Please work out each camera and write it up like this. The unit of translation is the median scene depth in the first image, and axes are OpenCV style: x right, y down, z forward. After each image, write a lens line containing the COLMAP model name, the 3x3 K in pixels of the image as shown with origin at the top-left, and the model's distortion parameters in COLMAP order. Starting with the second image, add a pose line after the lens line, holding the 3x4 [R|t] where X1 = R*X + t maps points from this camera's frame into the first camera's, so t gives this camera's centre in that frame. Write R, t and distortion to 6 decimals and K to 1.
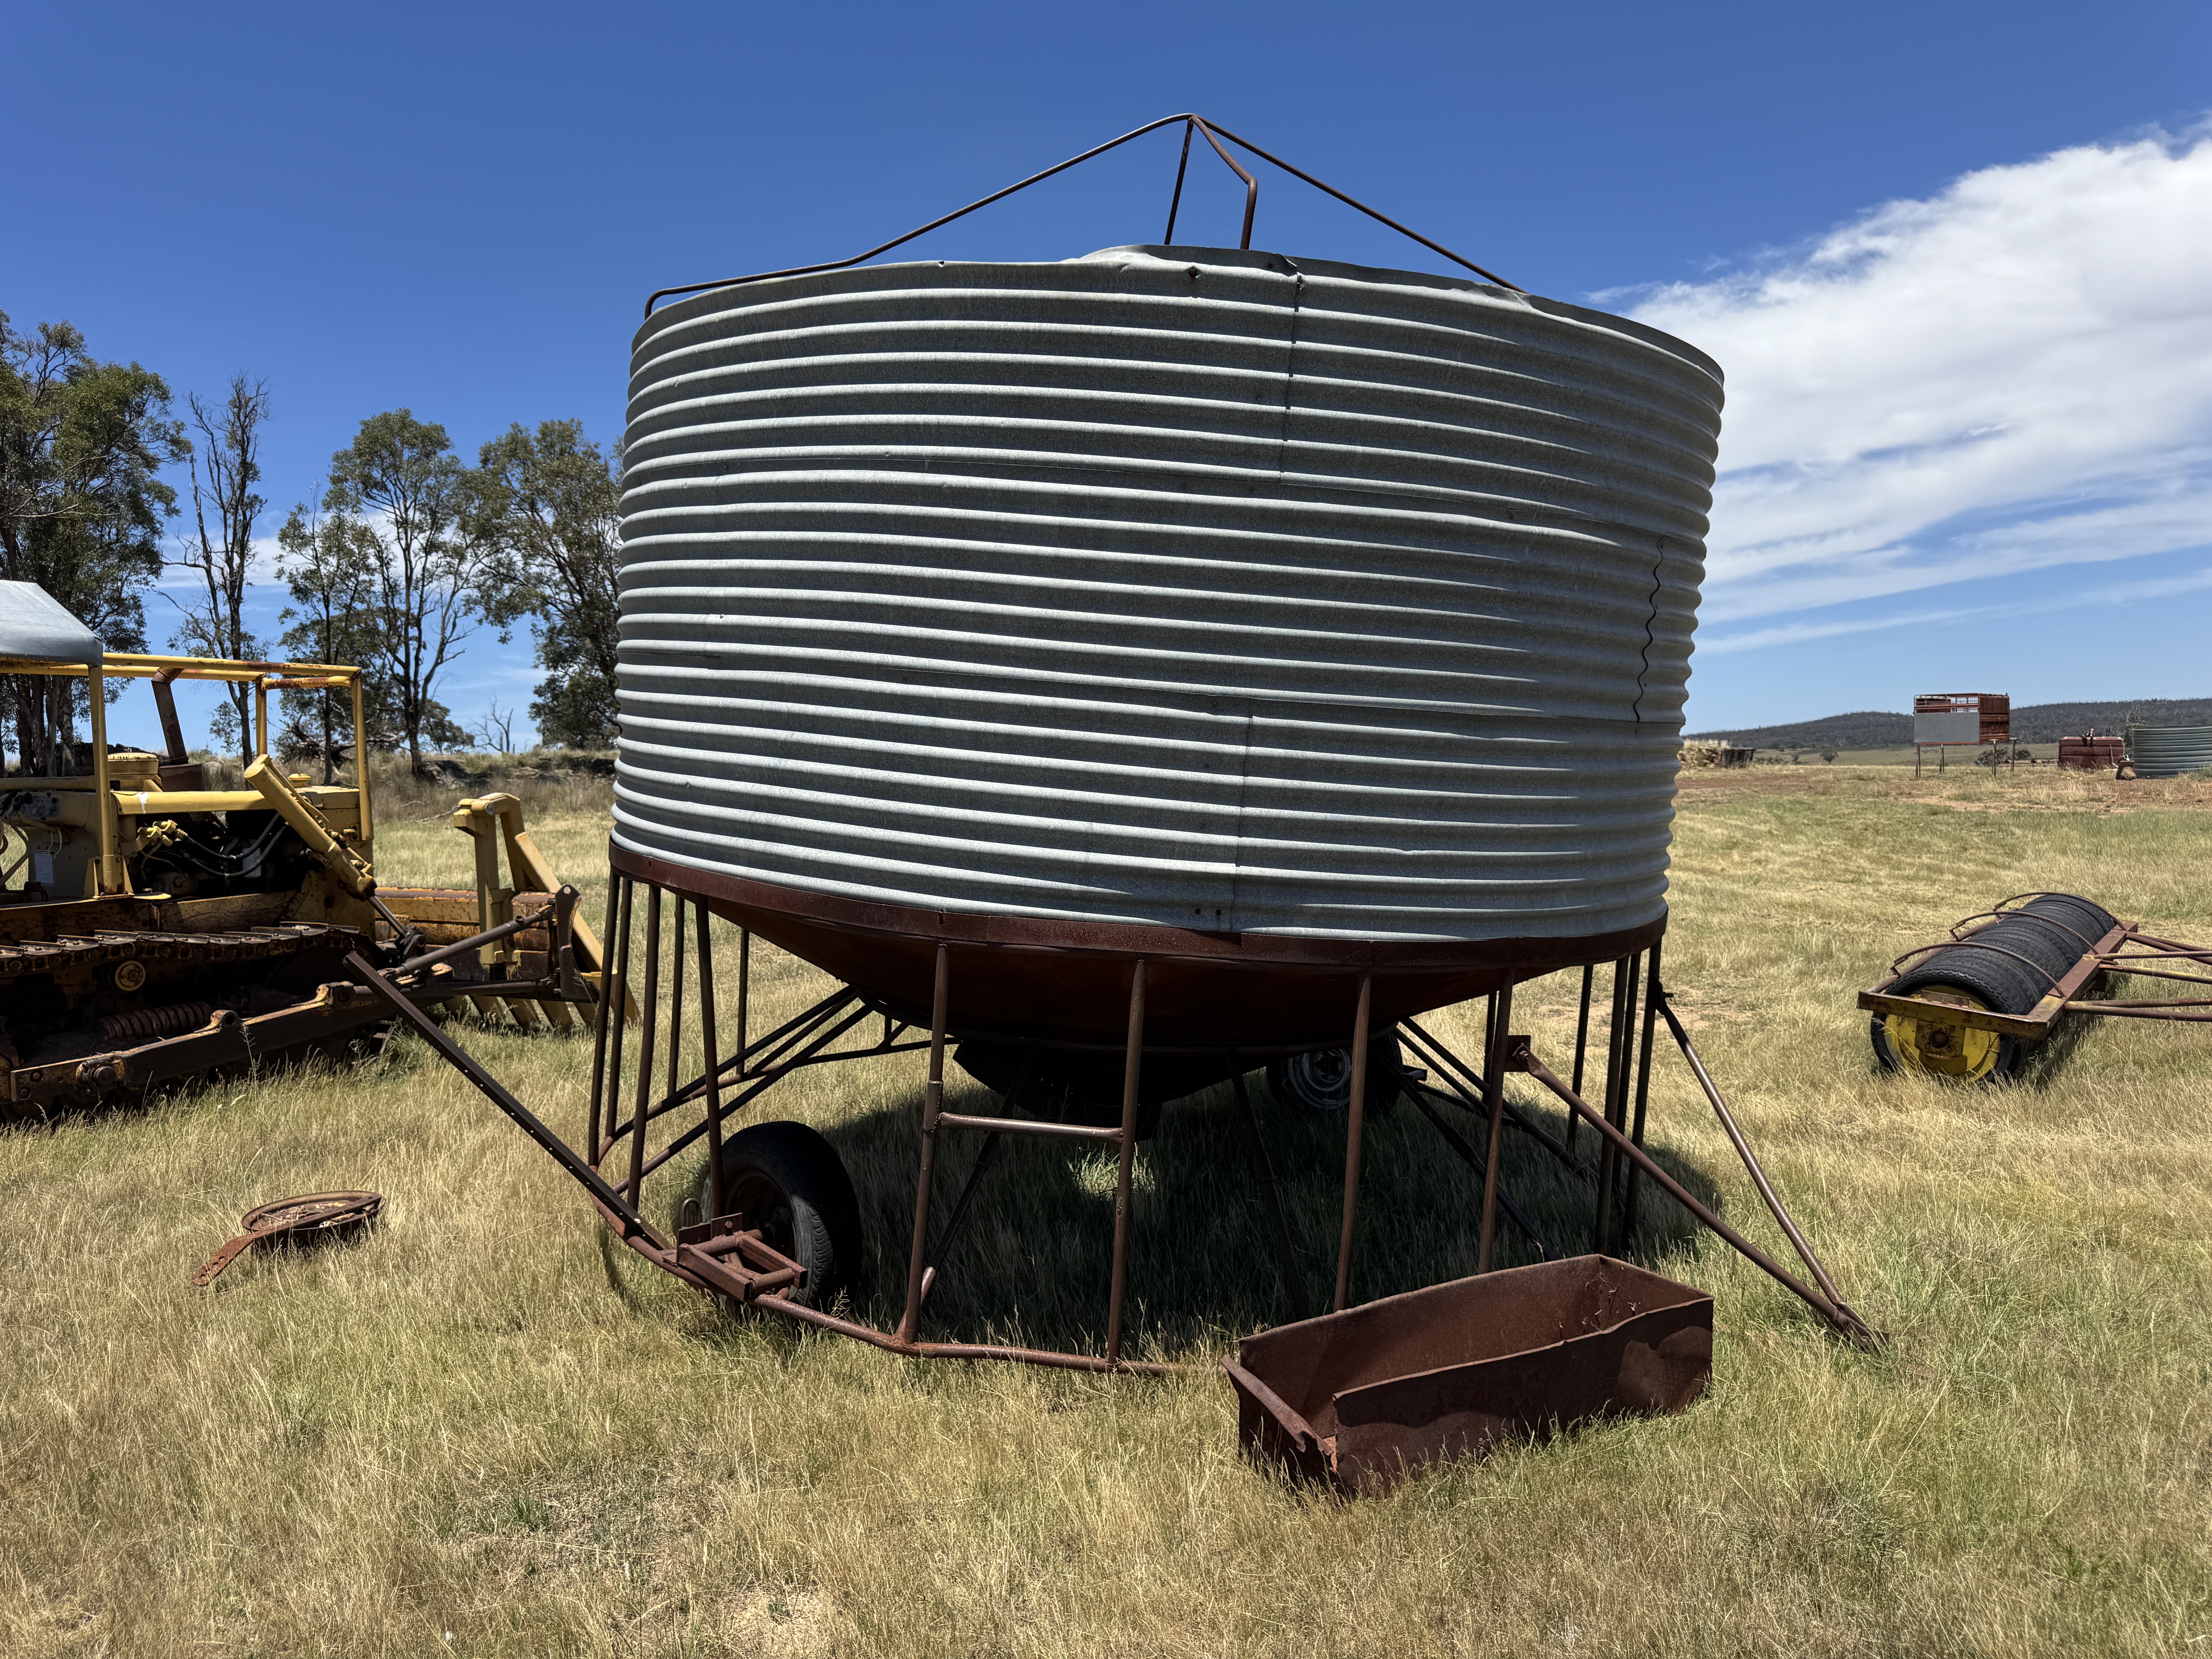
lens RADIAL K [[1545.5, 0, 1104.6], [0, 1545.5, 826.7], [0, 0, 1]] dist [0.005133, -0.000861]
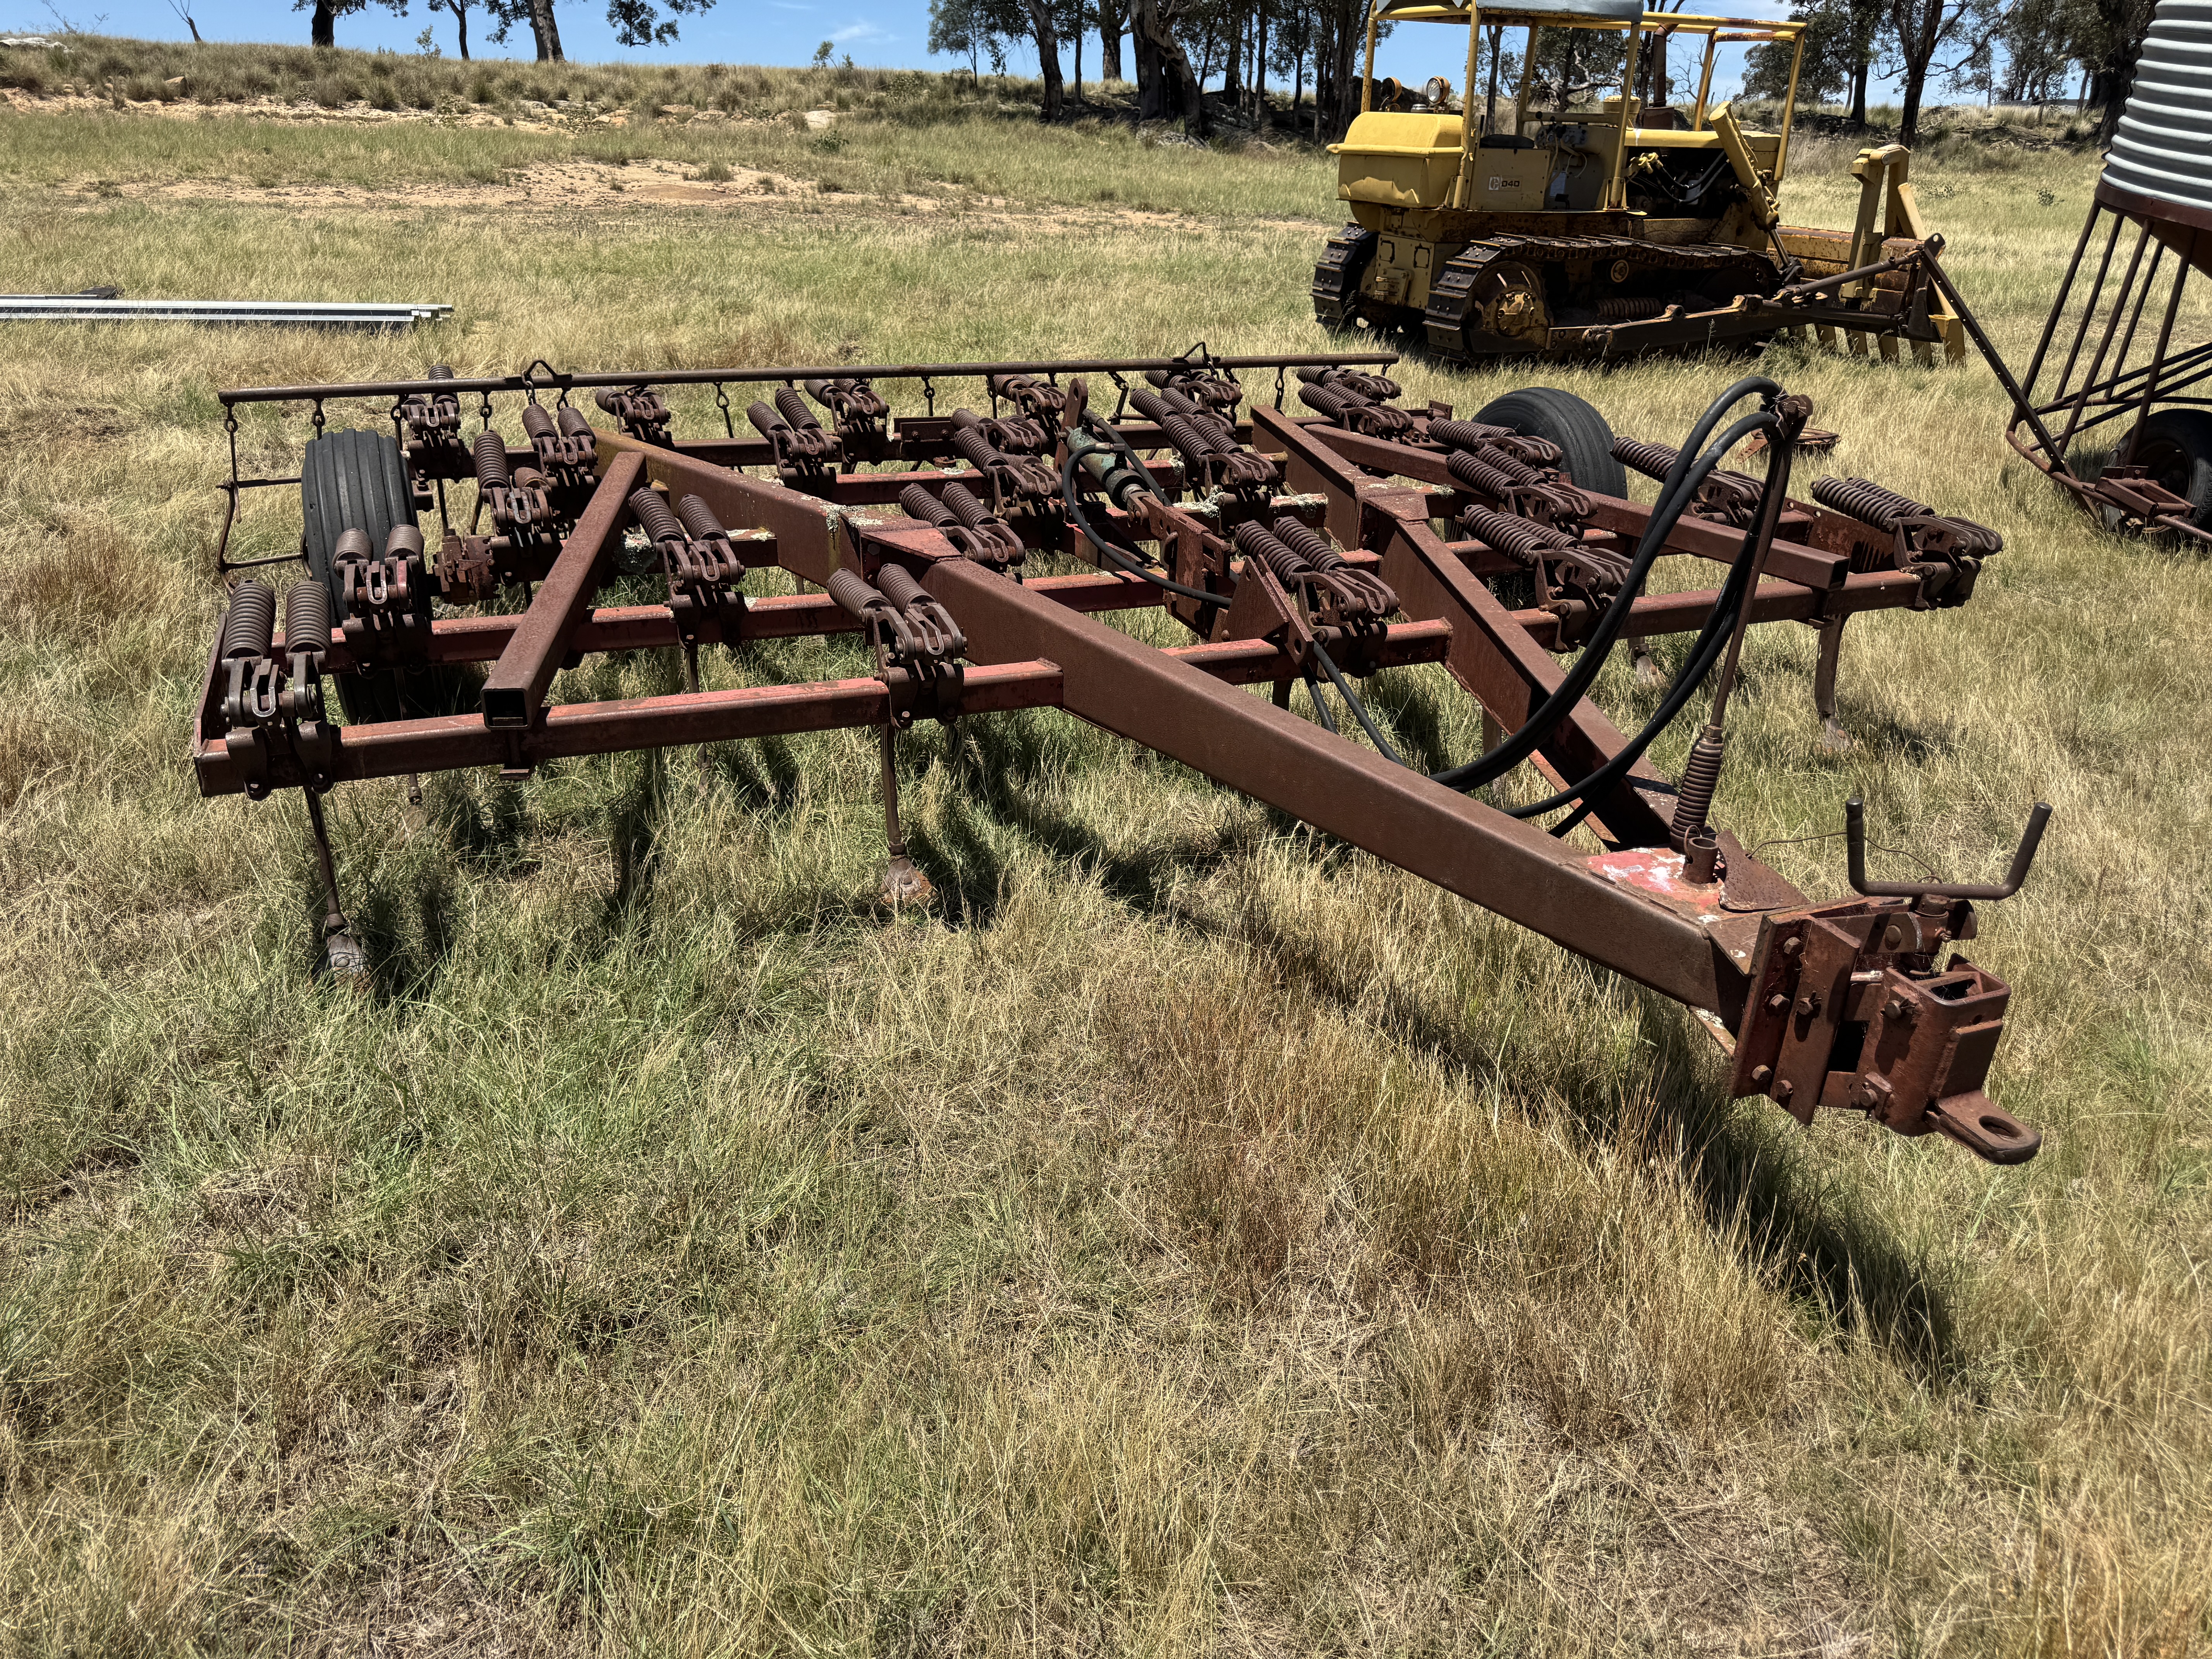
lens RADIAL K [[1545.5, 0, 1111.7], [0, 1545.5, 851.2], [0, 0, 1]] dist [0.005133, -0.000861]
pose [[0.772673, 0.311830, -0.552936, -0.036386], [-0.071058, 0.908046, 0.412799, 0.023936], [0.630815, -0.279668, 0.723780, -0.413173]]
